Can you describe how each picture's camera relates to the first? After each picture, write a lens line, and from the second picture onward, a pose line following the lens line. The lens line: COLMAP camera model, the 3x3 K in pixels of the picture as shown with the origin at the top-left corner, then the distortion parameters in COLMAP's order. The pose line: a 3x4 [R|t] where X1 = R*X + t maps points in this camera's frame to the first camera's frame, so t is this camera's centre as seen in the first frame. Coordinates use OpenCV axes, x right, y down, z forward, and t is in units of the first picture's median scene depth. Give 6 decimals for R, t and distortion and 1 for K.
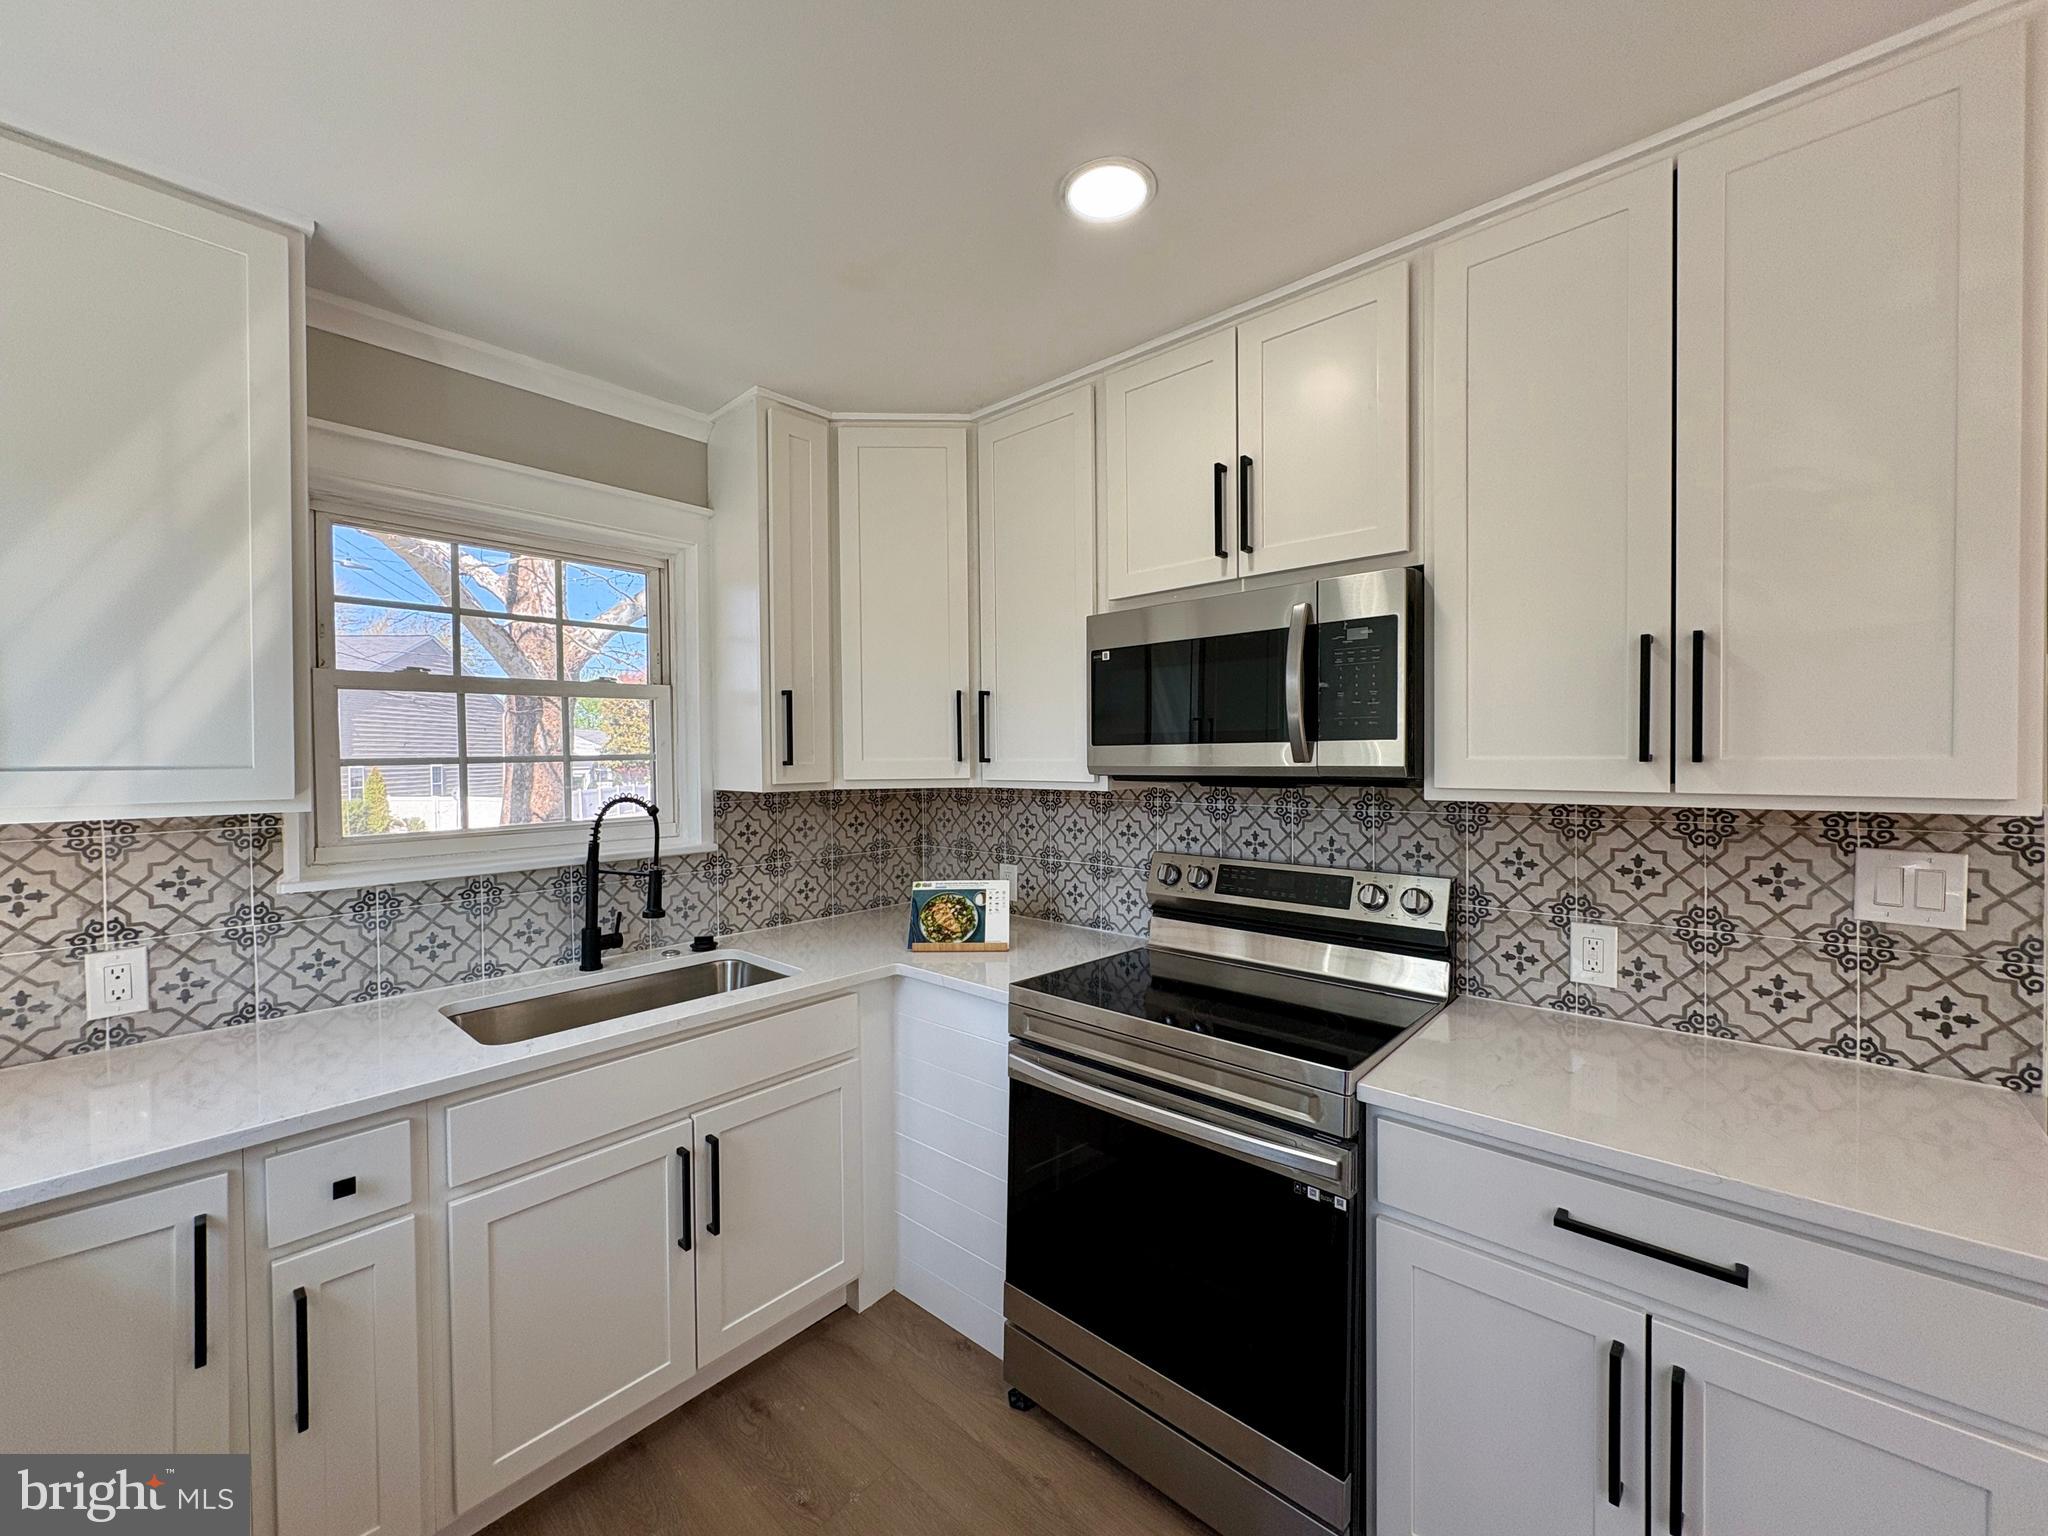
lens RADIAL K [[816.7, 0, 1028.7], [0, 816.7, 763.7], [0, 0, 1]] dist [-0.006874, -0.000528]
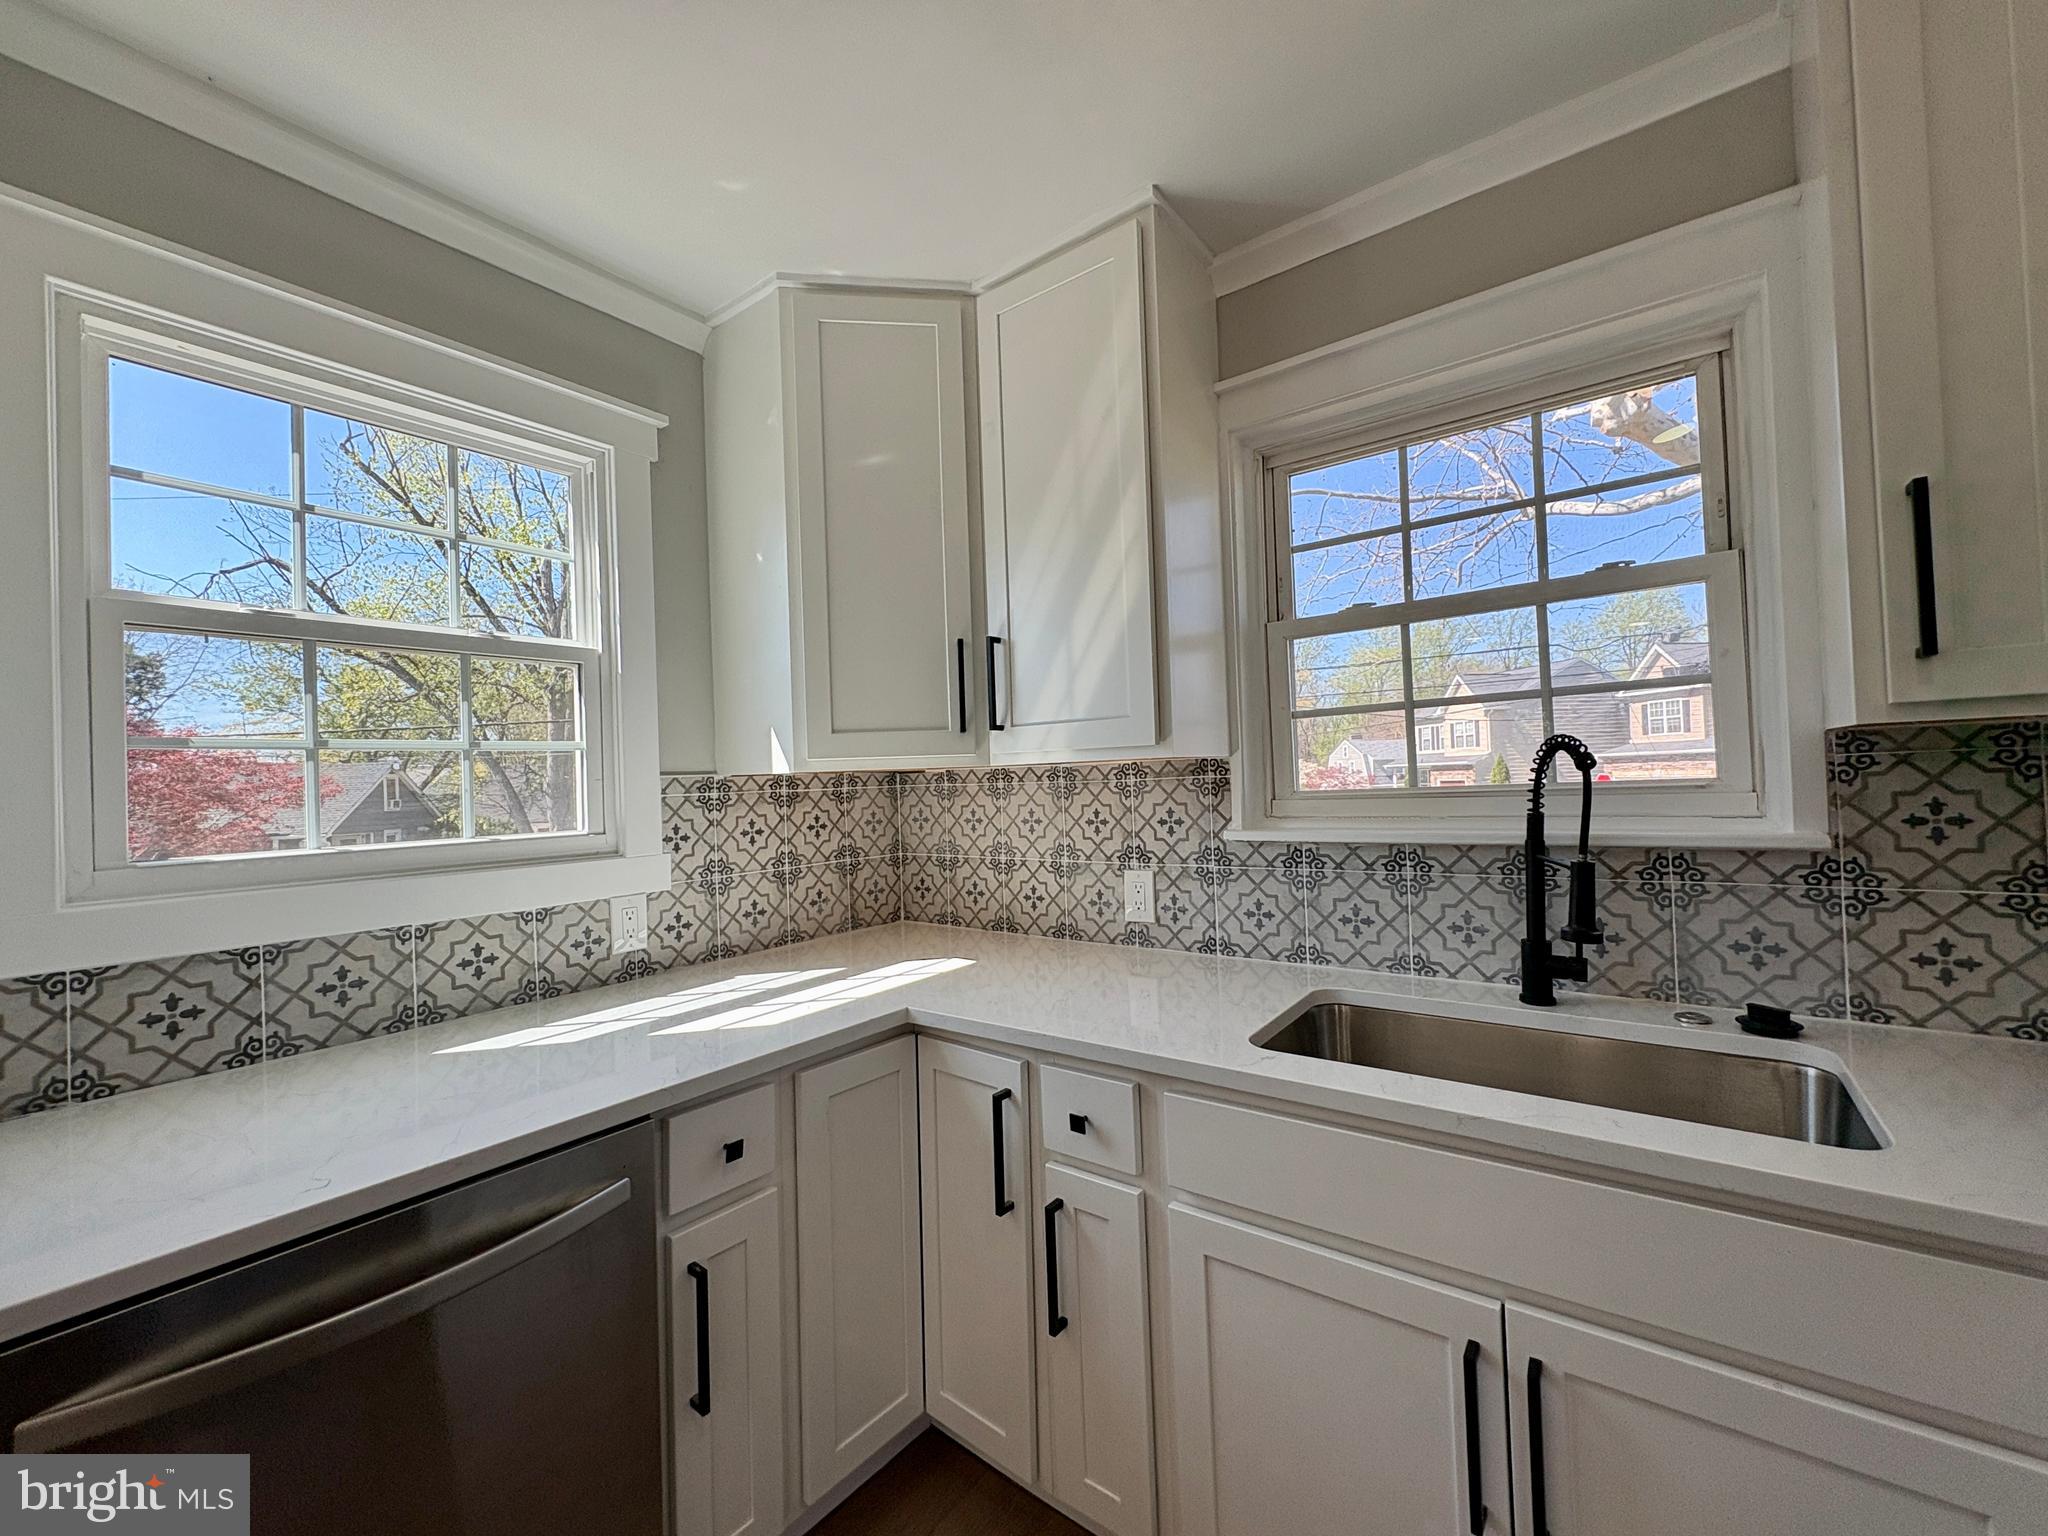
lens RADIAL K [[816.7, 0, 1024.7], [0, 816.7, 767.3], [0, 0, 1]] dist [-0.006874, -0.000528]
pose [[0.065694, -0.010012, -0.997790, 0.111626], [0.023654, 0.999684, -0.008474, 0.062955], [0.997559, -0.023045, 0.065910, 0.609605]]
